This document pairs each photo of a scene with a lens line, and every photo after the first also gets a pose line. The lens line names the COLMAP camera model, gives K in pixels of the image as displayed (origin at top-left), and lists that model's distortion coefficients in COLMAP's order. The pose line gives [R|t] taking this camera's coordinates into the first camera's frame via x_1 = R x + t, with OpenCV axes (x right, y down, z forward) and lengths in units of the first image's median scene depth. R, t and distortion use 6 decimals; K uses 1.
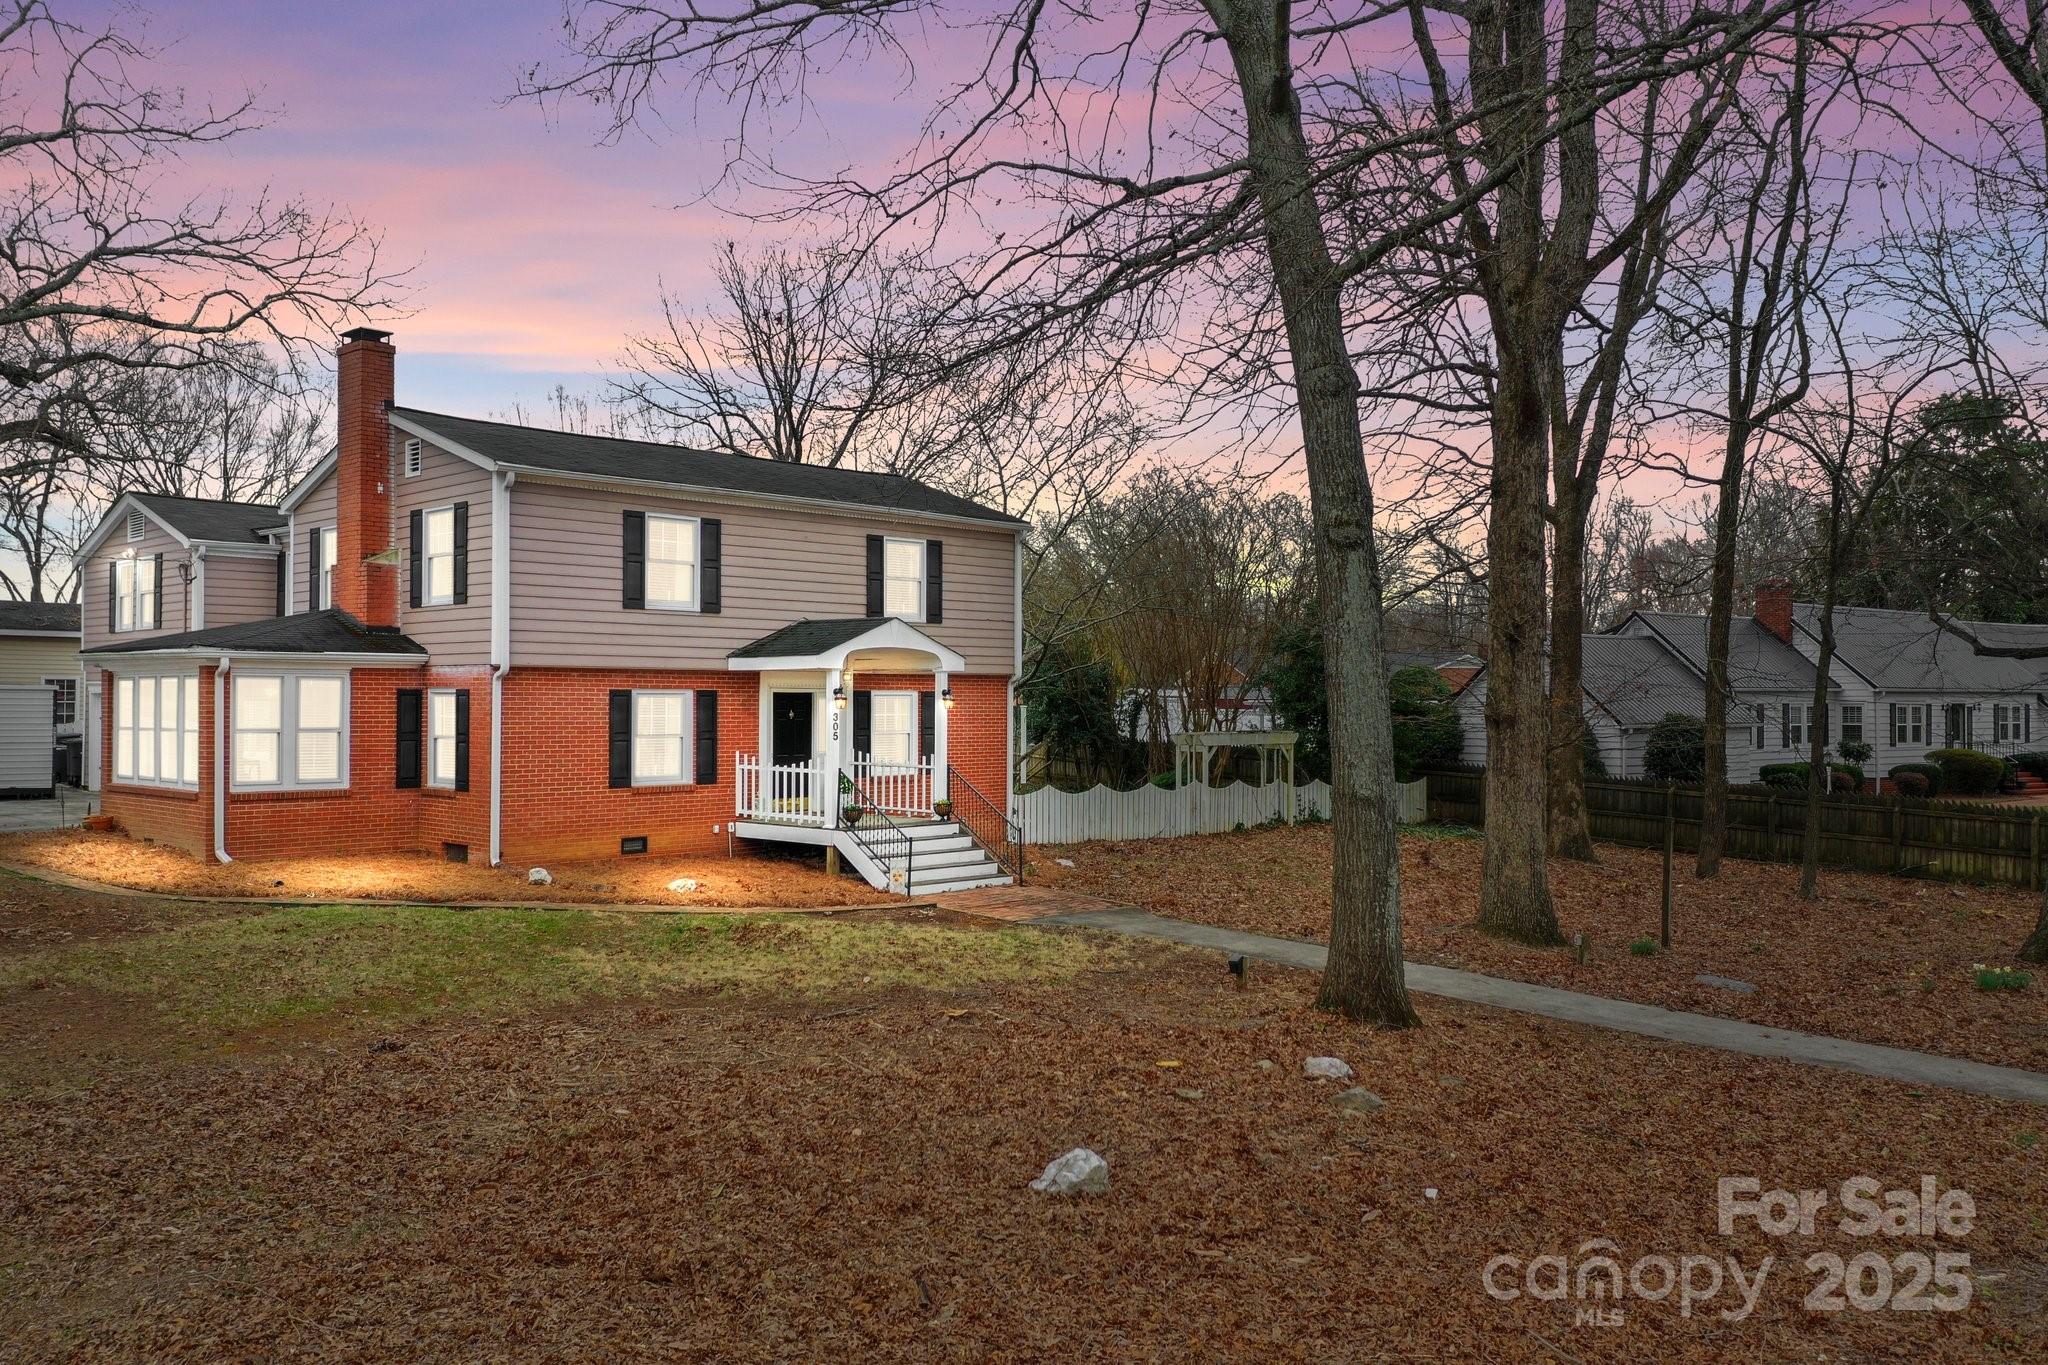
lens RADIAL K [[1637.3, 0, 1014.9], [0, 1637.3, 686.3], [0, 0, 1]] dist [0.020659, -0.001896]
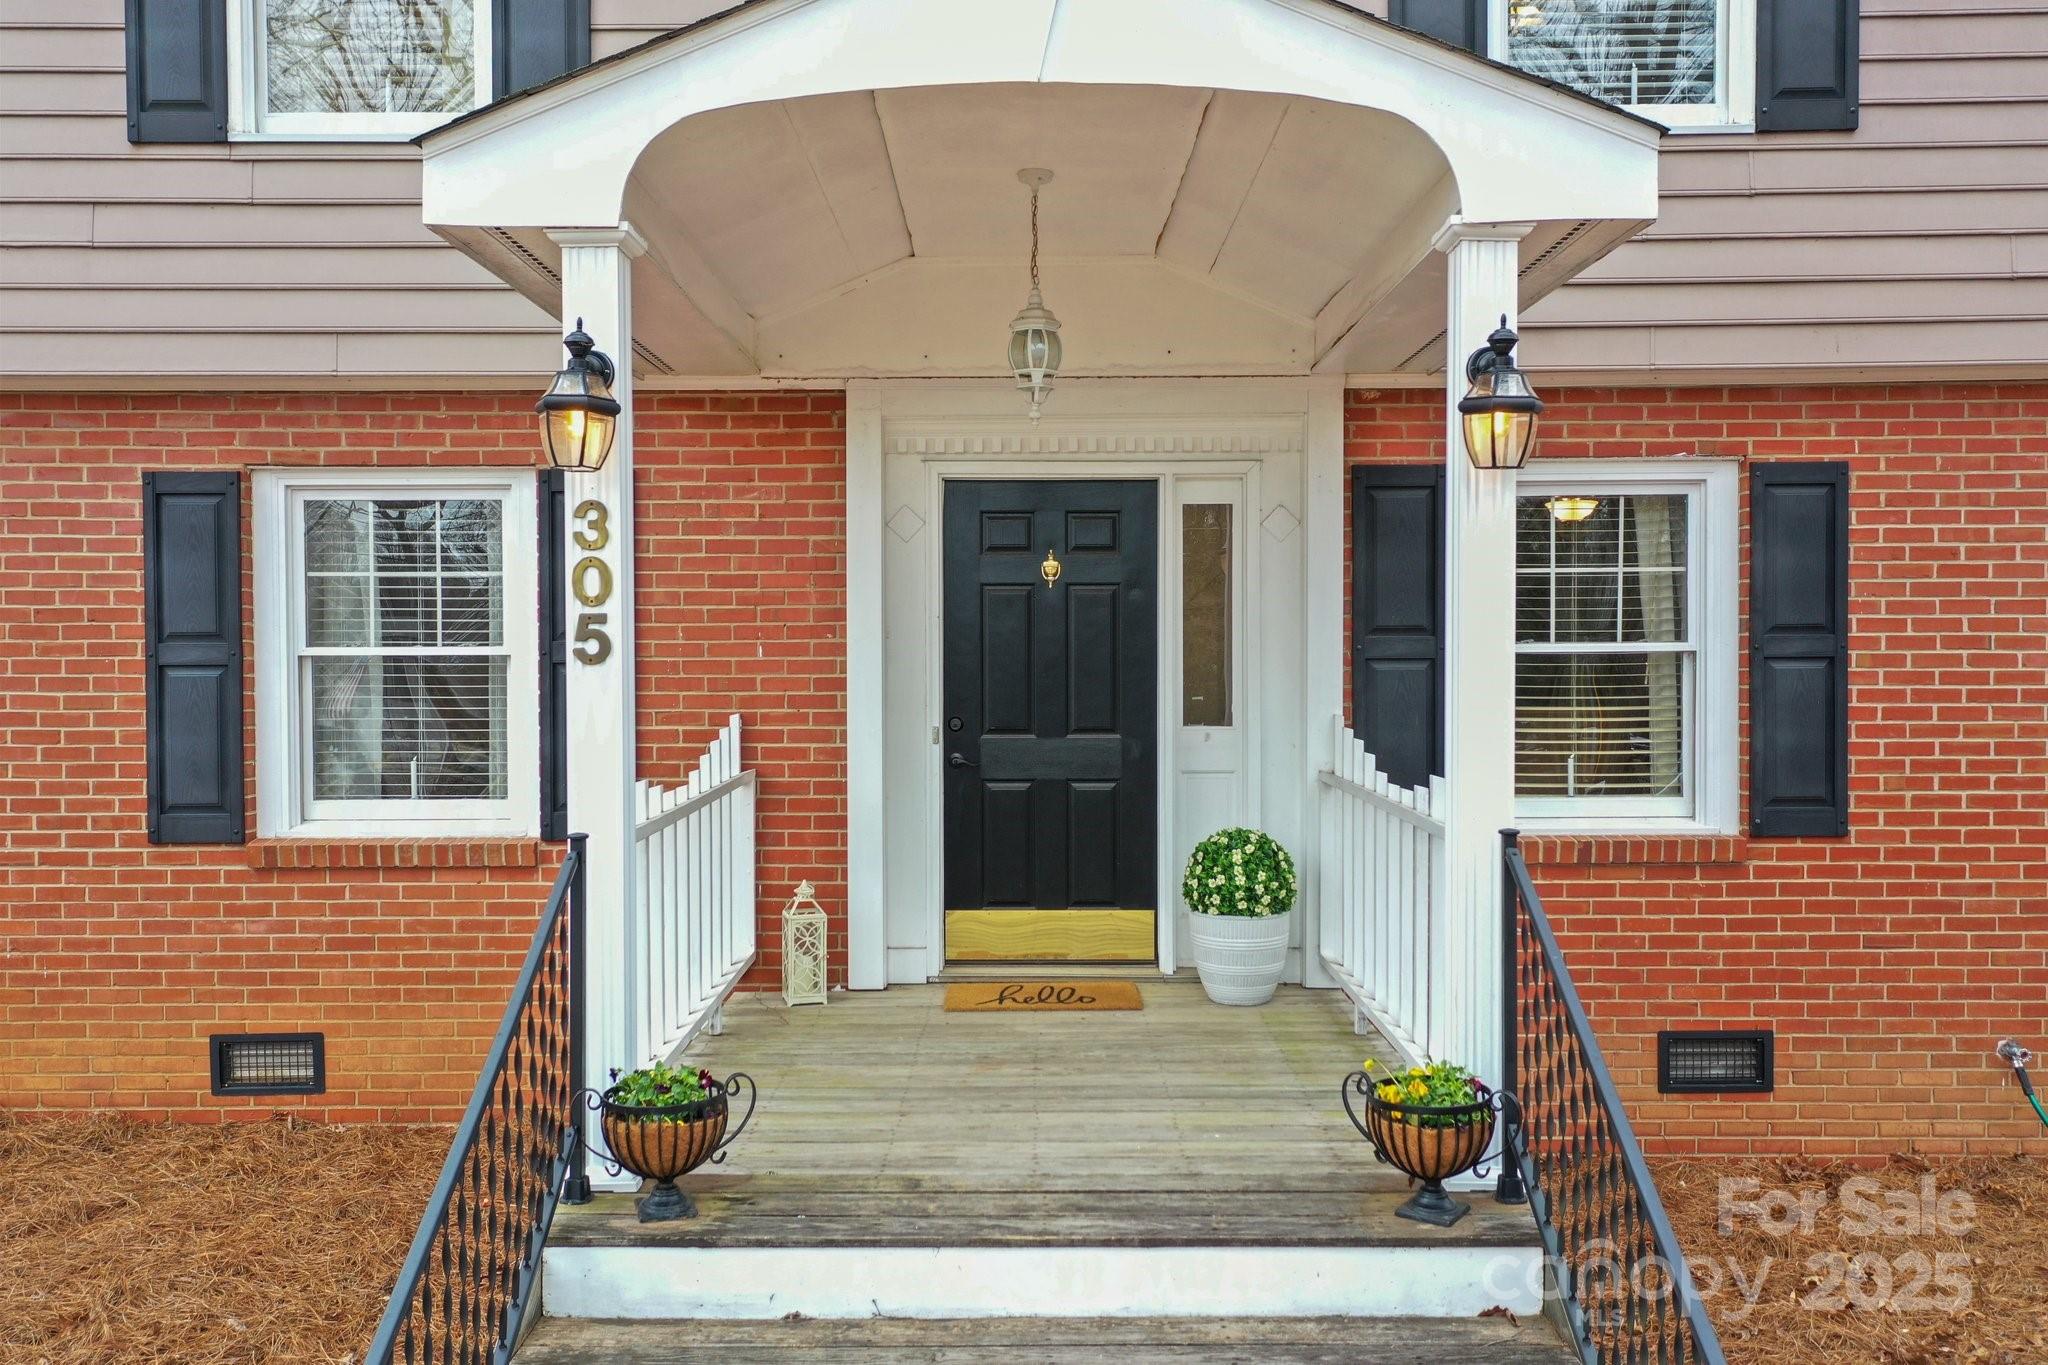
lens RADIAL K [[1720.1, 0, 1024.0], [0, 1720.1, 682.5], [0, 0, 1]] dist [0.026839, 0.000655]
pose [[0.687797, 0.009786, -0.725837, 0.052744], [0.011106, 0.999650, 0.024002, 0.030959], [0.725818, -0.024570, 0.687448, 0.912119]]
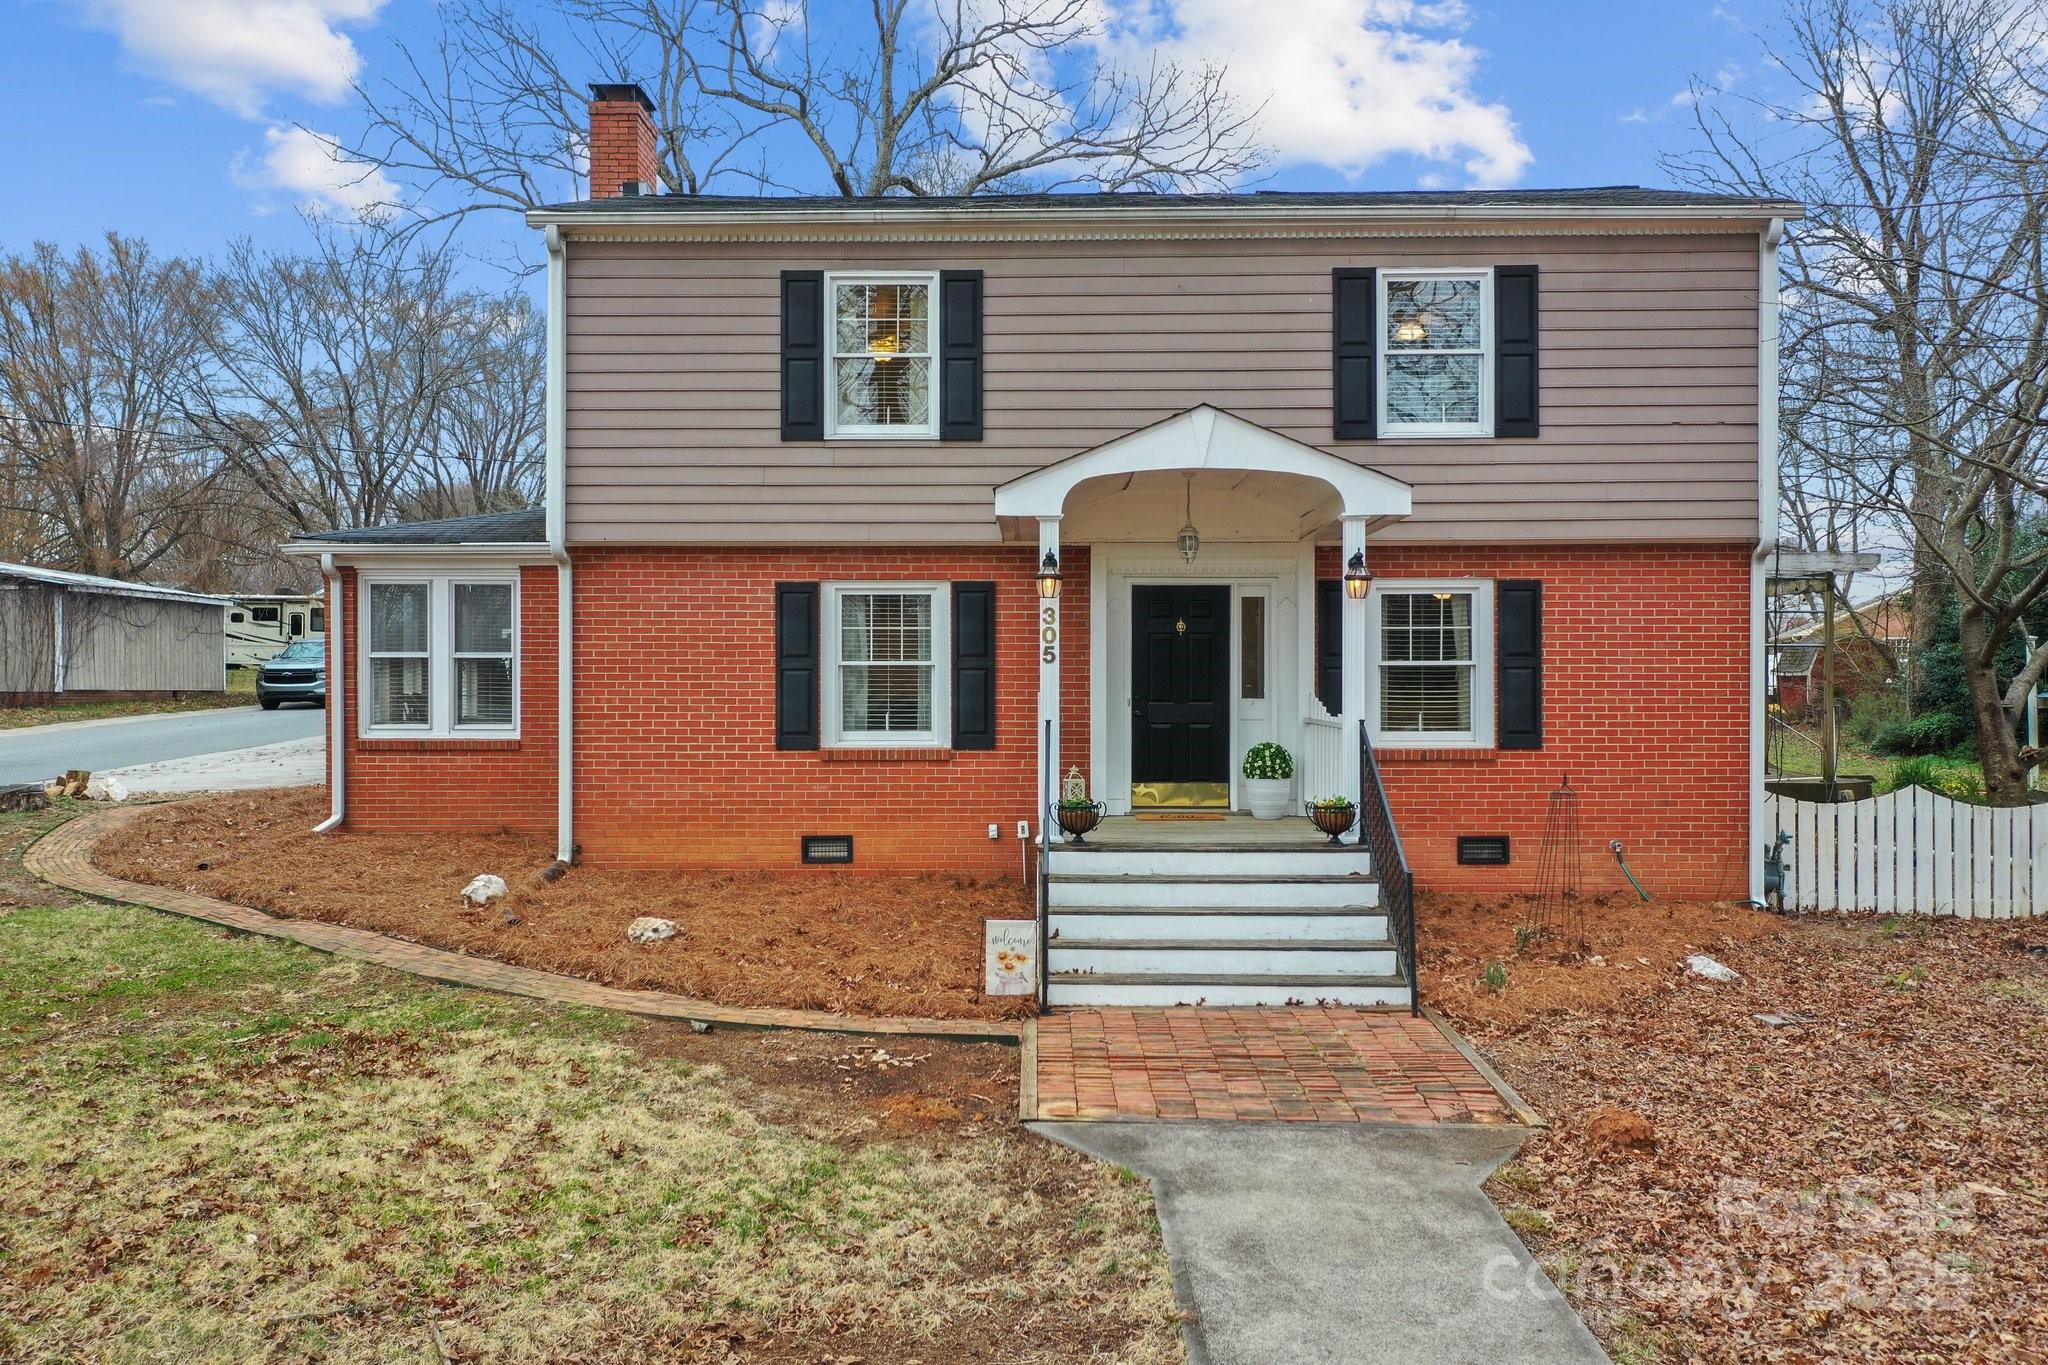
lens RADIAL K [[1720.1, 0, 1024.0], [0, 1720.1, 682.5], [0, 0, 1]] dist [0.026839, 0.000655]
pose [[0.681113, -0.002450, -0.732174, 0.266067], [0.008046, 0.999959, 0.004139, 0.036319], [0.732134, -0.008710, 0.681105, 0.645481]]
